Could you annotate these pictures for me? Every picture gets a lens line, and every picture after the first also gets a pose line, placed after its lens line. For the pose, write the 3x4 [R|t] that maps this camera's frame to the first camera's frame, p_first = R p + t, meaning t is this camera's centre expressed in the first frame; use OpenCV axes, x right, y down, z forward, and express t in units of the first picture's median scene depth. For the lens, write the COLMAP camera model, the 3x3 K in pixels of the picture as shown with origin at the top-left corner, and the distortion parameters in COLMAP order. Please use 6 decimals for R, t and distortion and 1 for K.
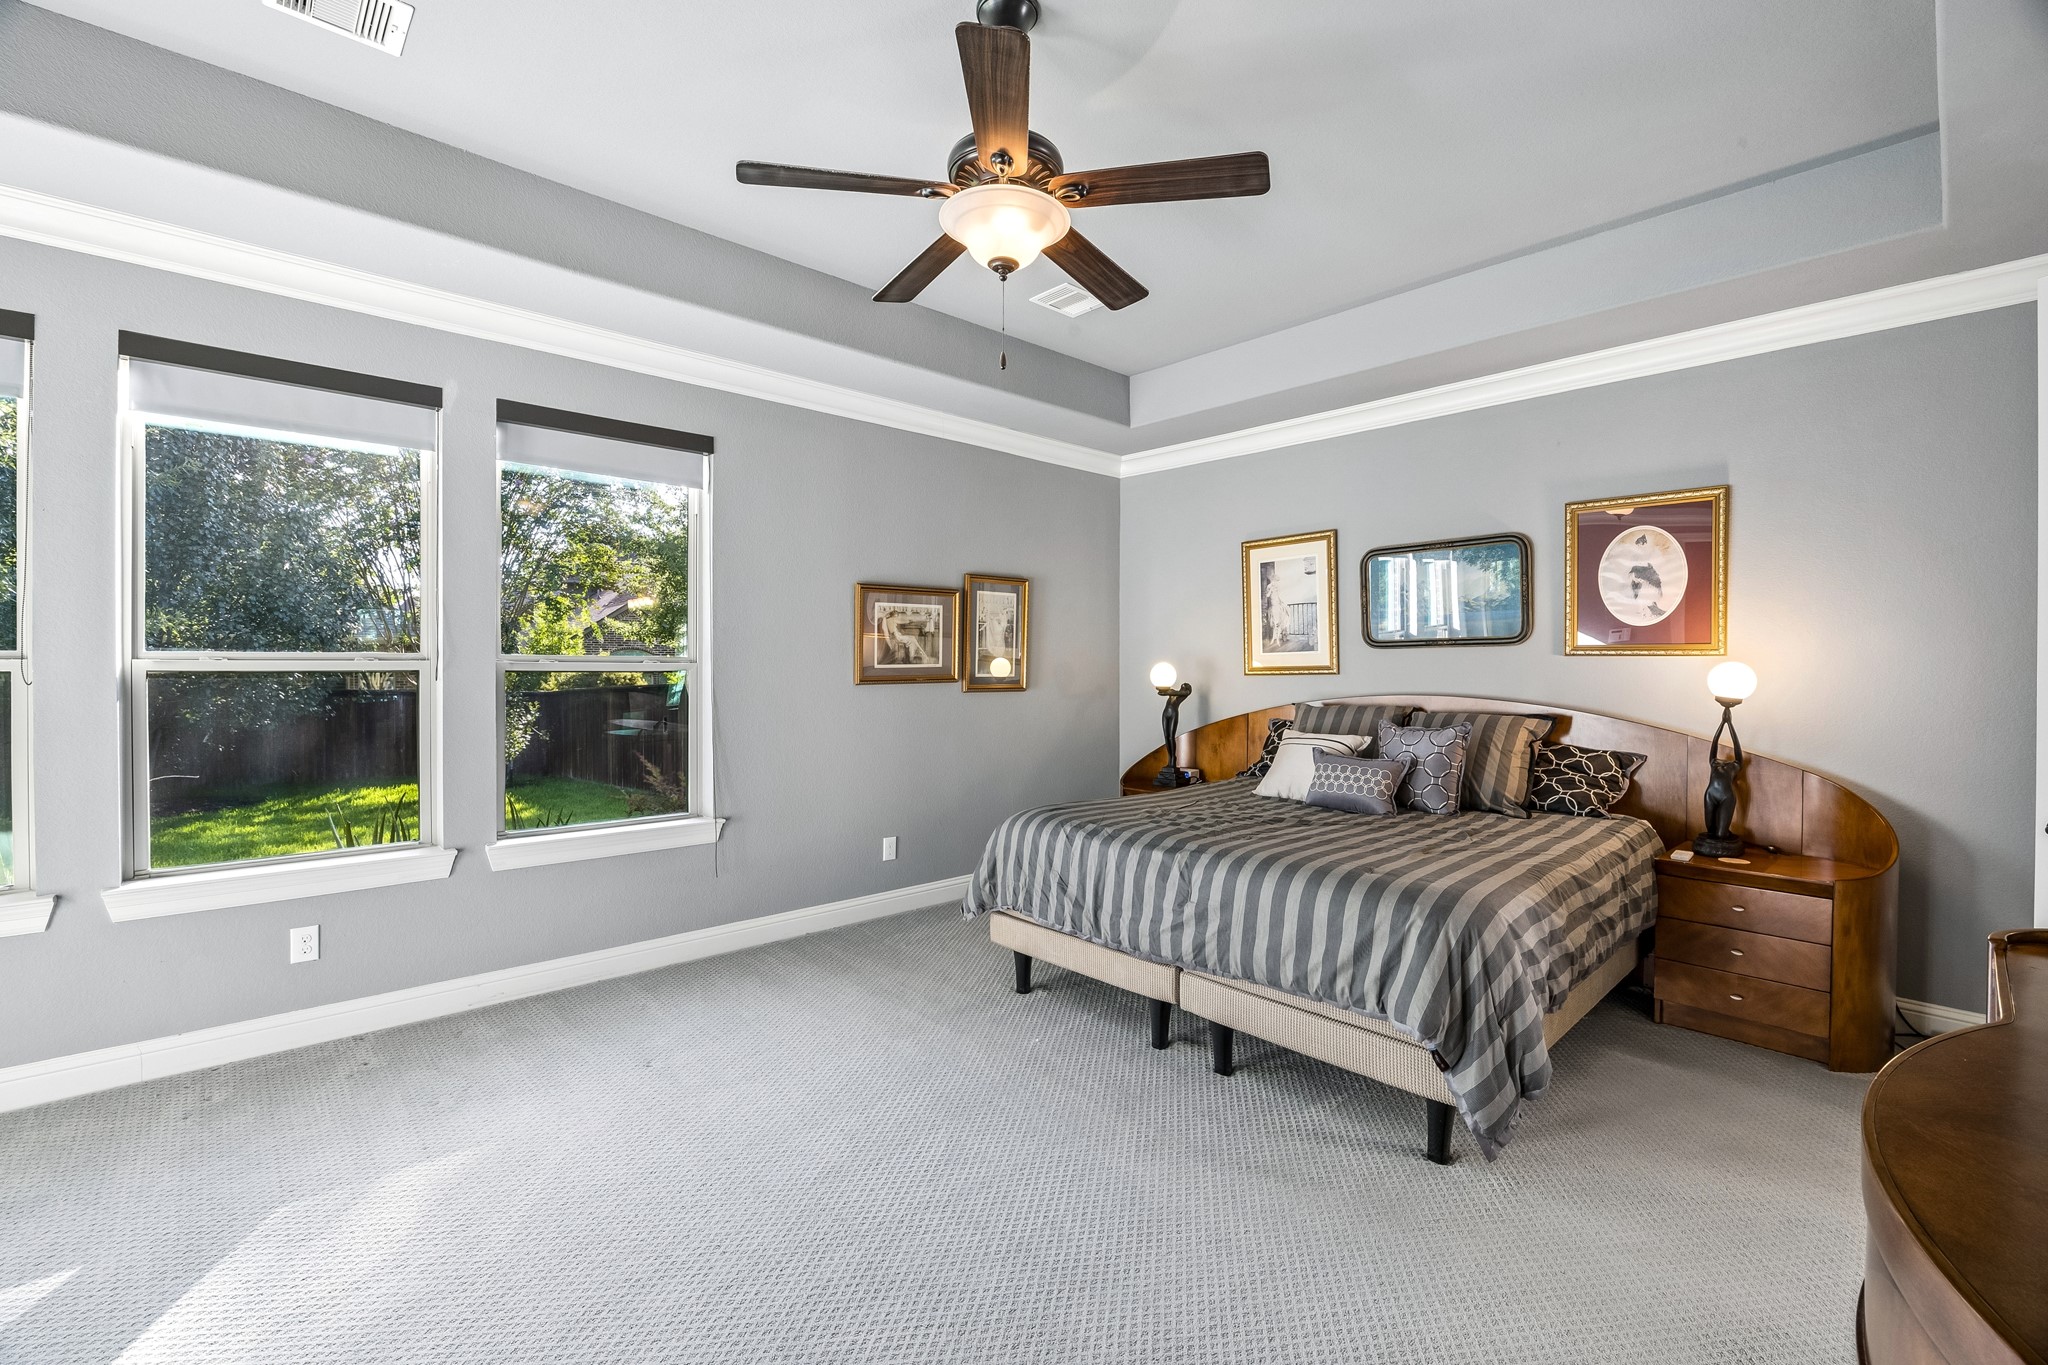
lens RADIAL K [[875.8, 0, 1024.0], [0, 875.8, 682.5], [0, 0, 1]] dist [-0.053277, -0.000056]
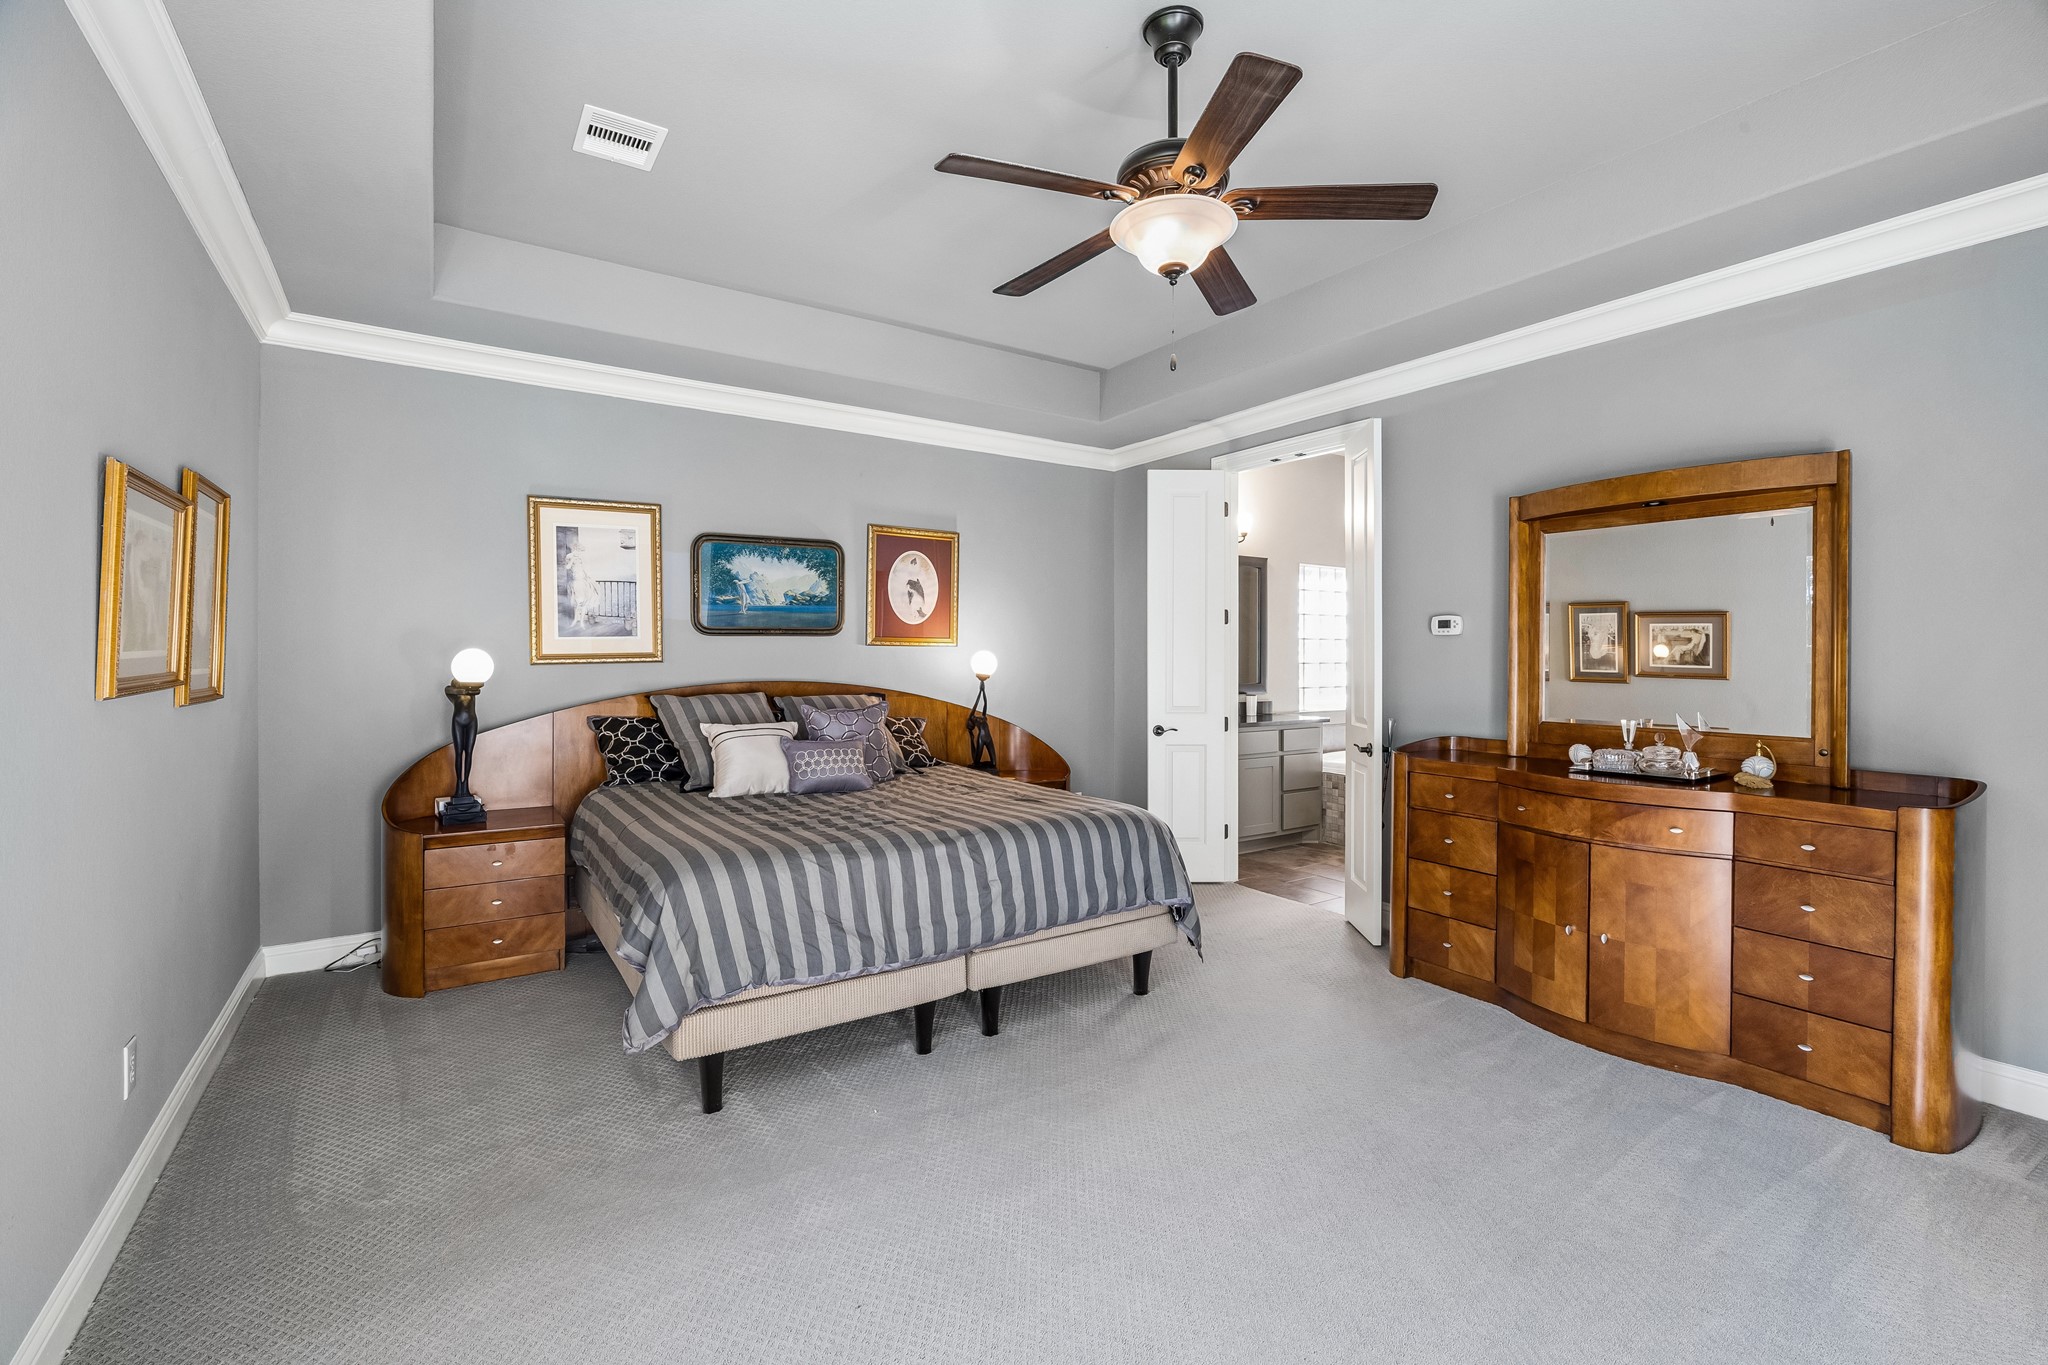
lens RADIAL K [[884.5, 0, 1022.9], [0, 884.5, 671.0], [0, 0, 1]] dist [-0.000046, -0.000030]
pose [[0.154557, -0.019034, 0.987801, -0.644421], [0.014406, 0.999752, 0.017010, -0.013214], [-0.987879, 0.011601, 0.154793, 0.603583]]
